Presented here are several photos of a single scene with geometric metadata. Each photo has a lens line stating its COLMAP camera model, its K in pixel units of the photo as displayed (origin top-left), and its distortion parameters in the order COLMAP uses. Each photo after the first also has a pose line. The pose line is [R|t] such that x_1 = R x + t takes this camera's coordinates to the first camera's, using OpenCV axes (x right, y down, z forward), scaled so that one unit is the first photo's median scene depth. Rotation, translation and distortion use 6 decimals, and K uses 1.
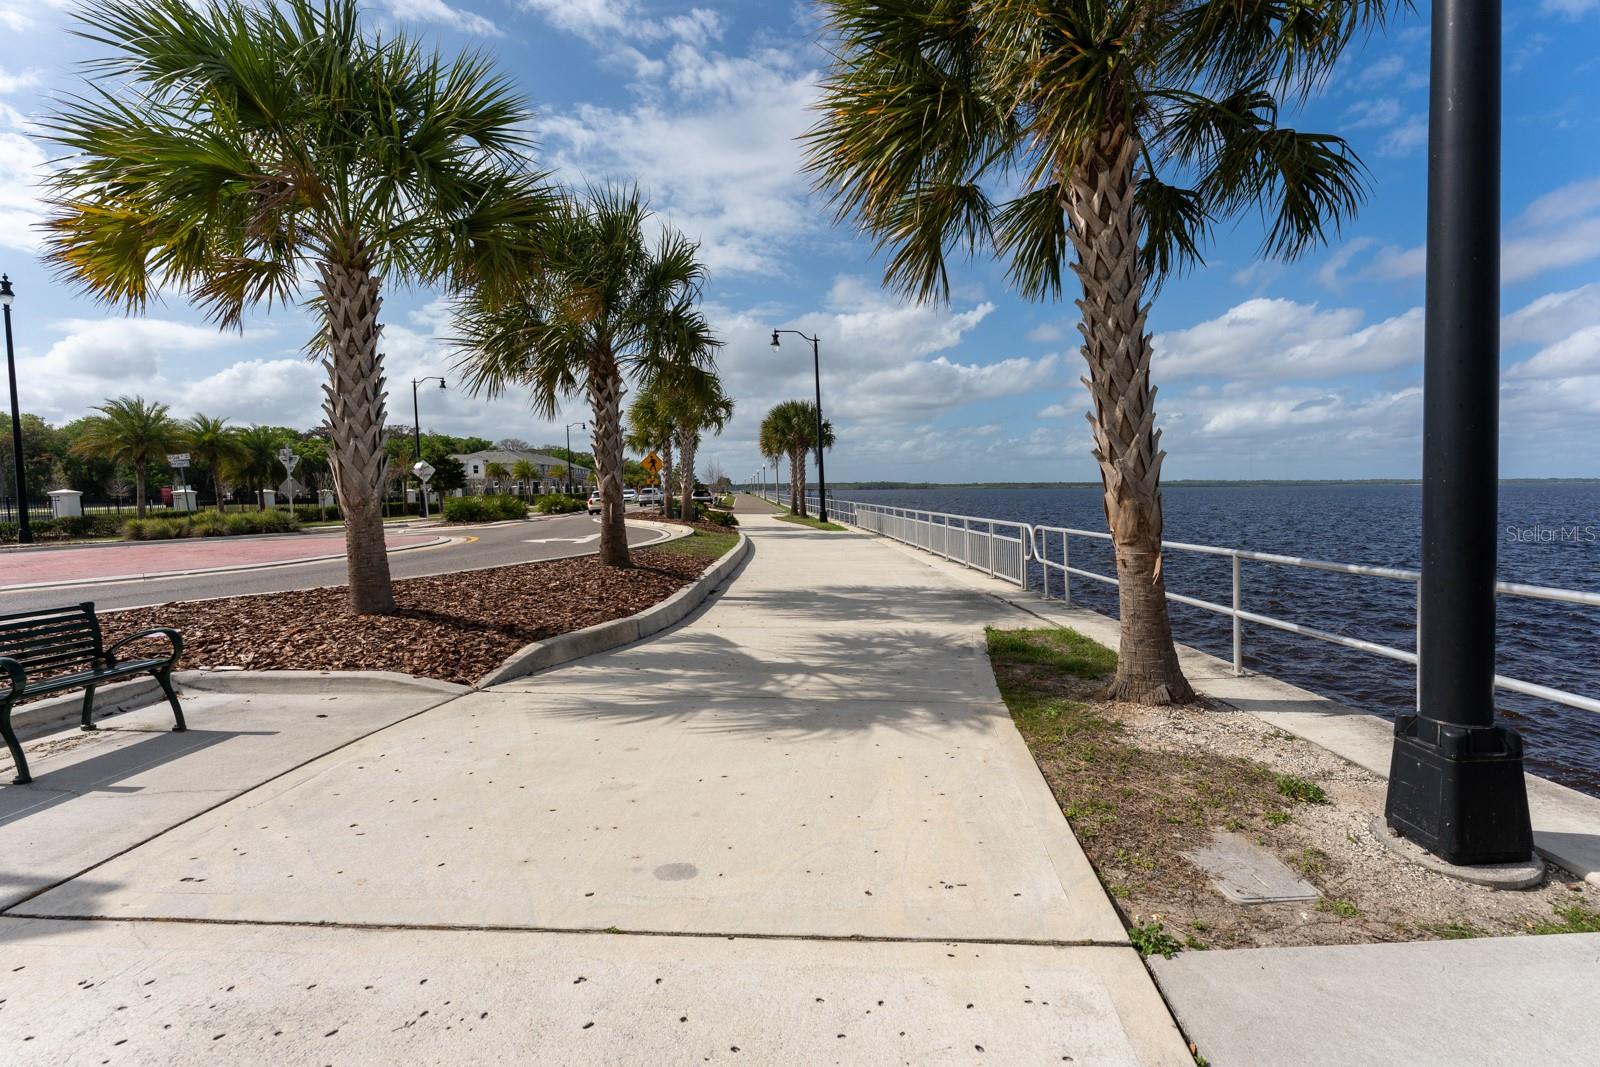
lens RADIAL K [[509.9, 0, 800.0], [0, 509.9, 533.5], [0, 0, 1]] dist [0.000260, 0.000009]
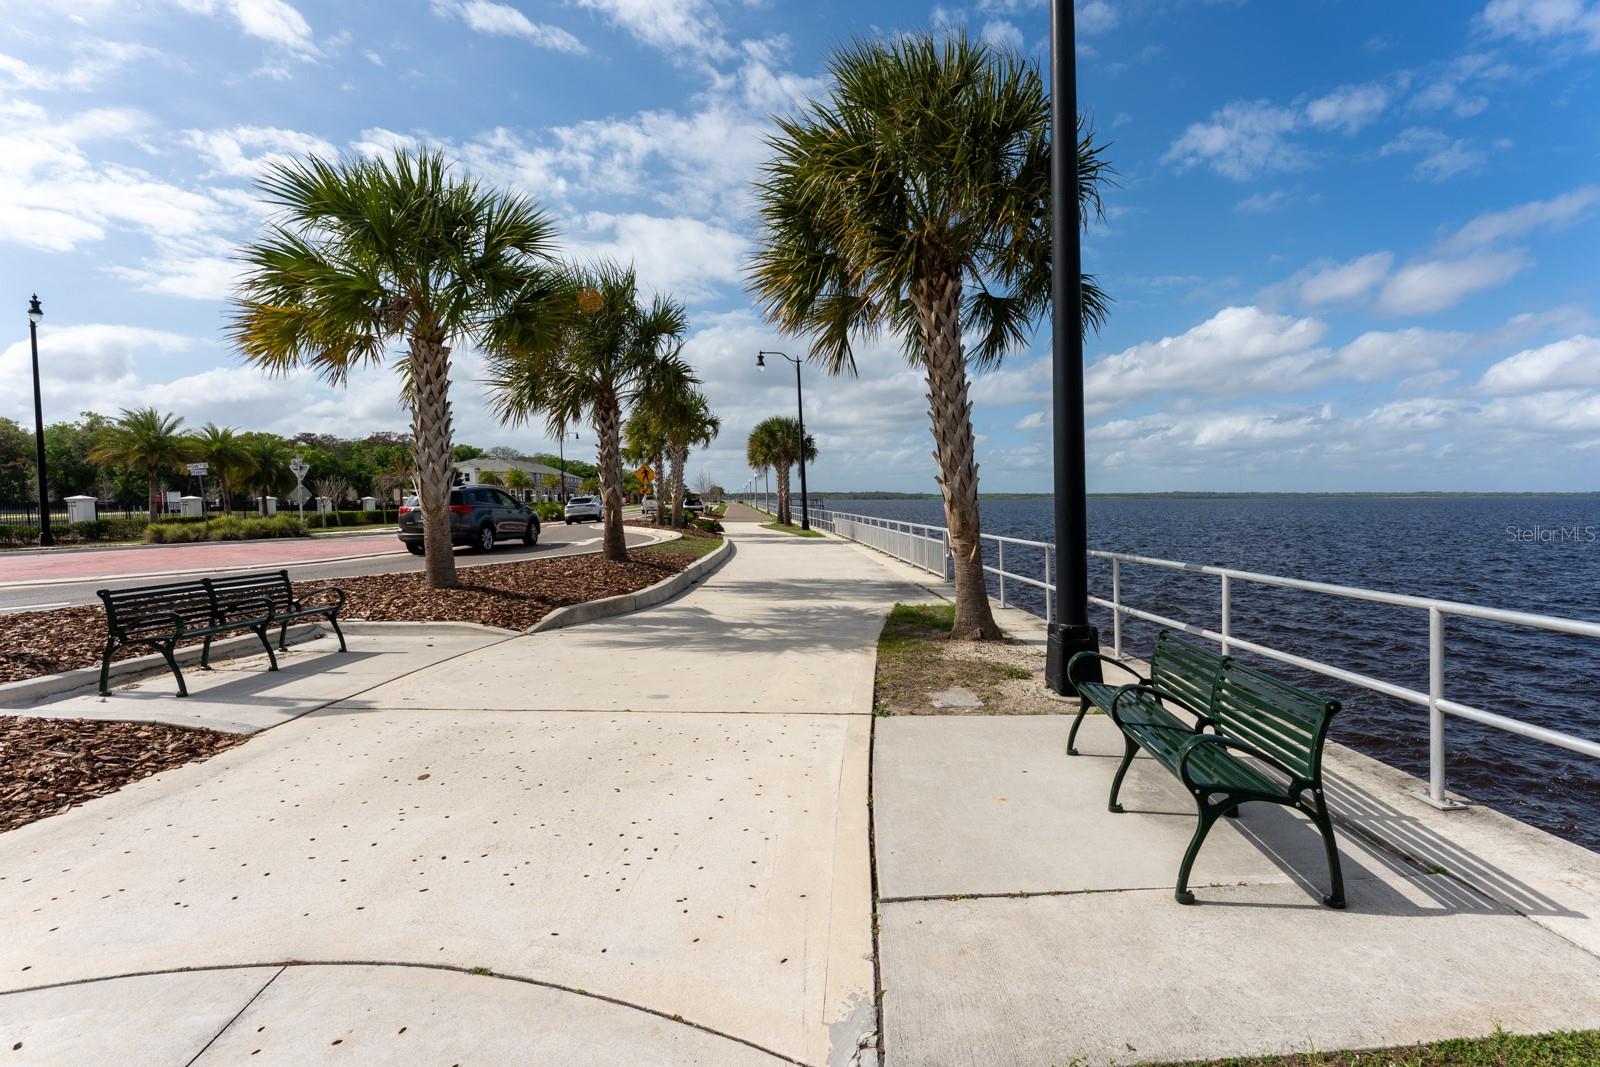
lens RADIAL K [[674.4, 0, 864.0], [0, 674.4, 556.9], [0, 0, 1]] dist [-0.000927, -0.000140]
pose [[0.999417, 0.002543, 0.034048, 0.170003], [-0.002621, 0.999994, 0.002245, 0.044559], [-0.034042, -0.002333, 0.999418, -0.600507]]
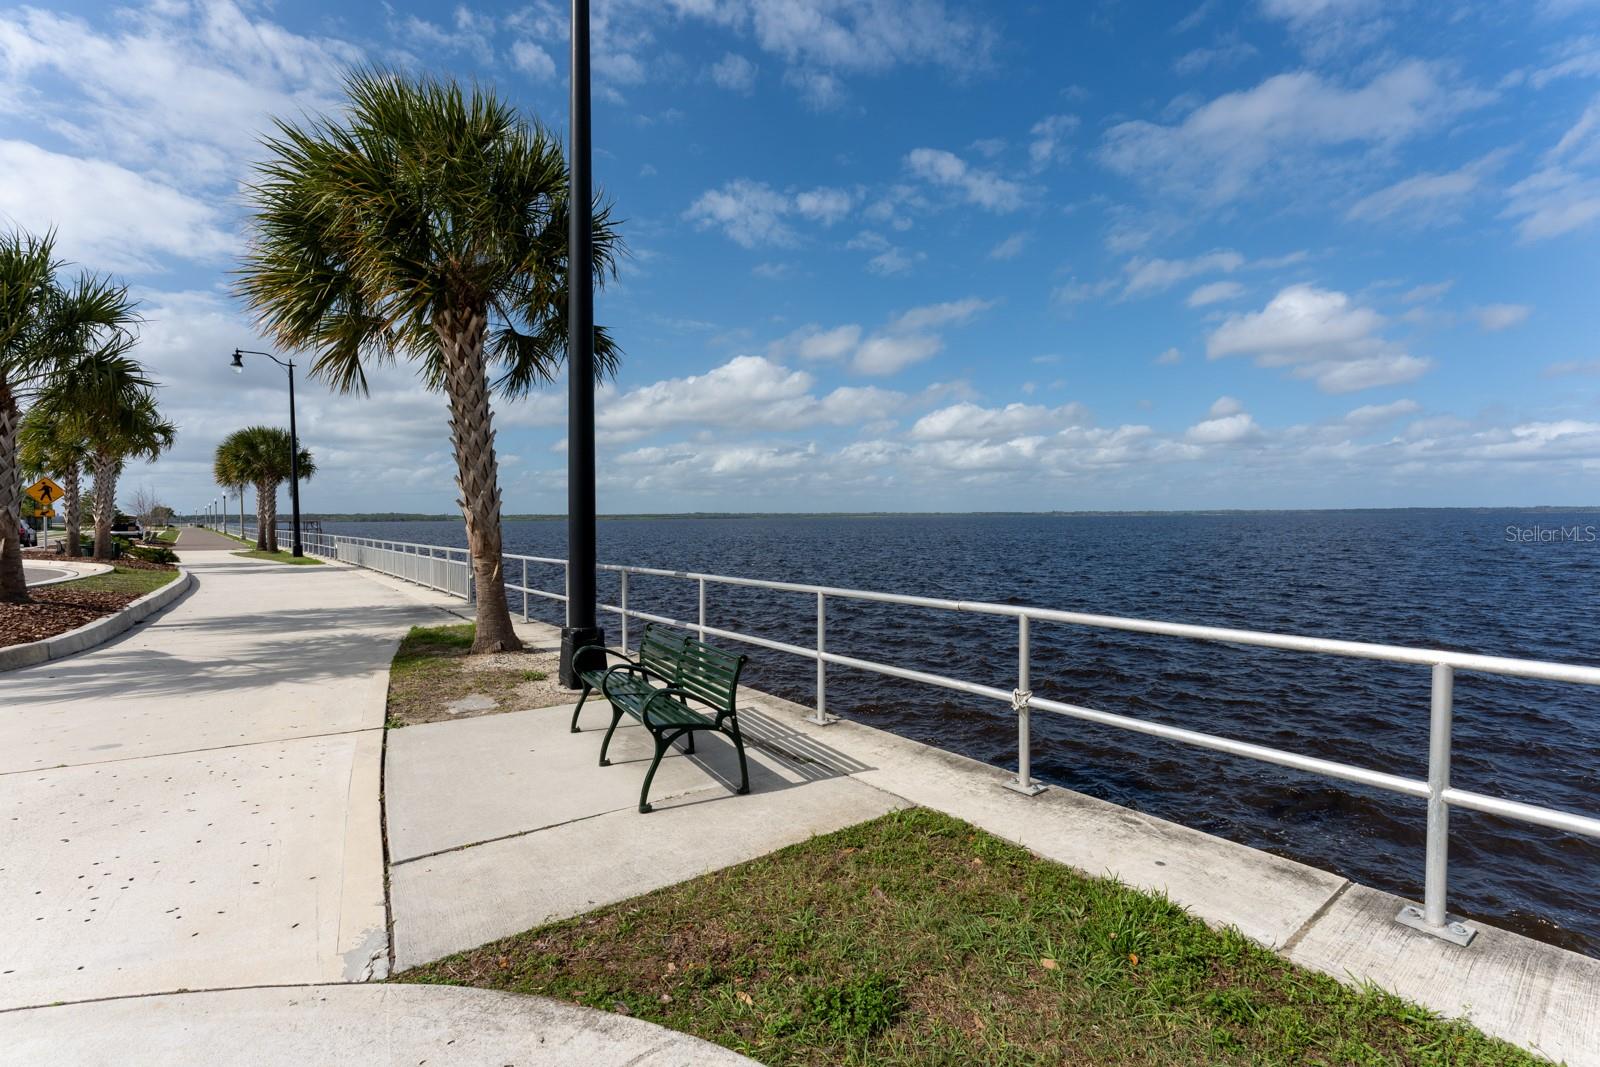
lens RADIAL K [[725.5, 0, 800.9], [0, 725.5, 515.6], [0, 0, 1]] dist [0.000660, -0.000097]
pose [[0.844794, 0.002194, 0.535088, 0.160270], [0.045905, 0.996008, -0.076558, 0.066952], [-0.533120, 0.089239, 0.841320, -0.896745]]
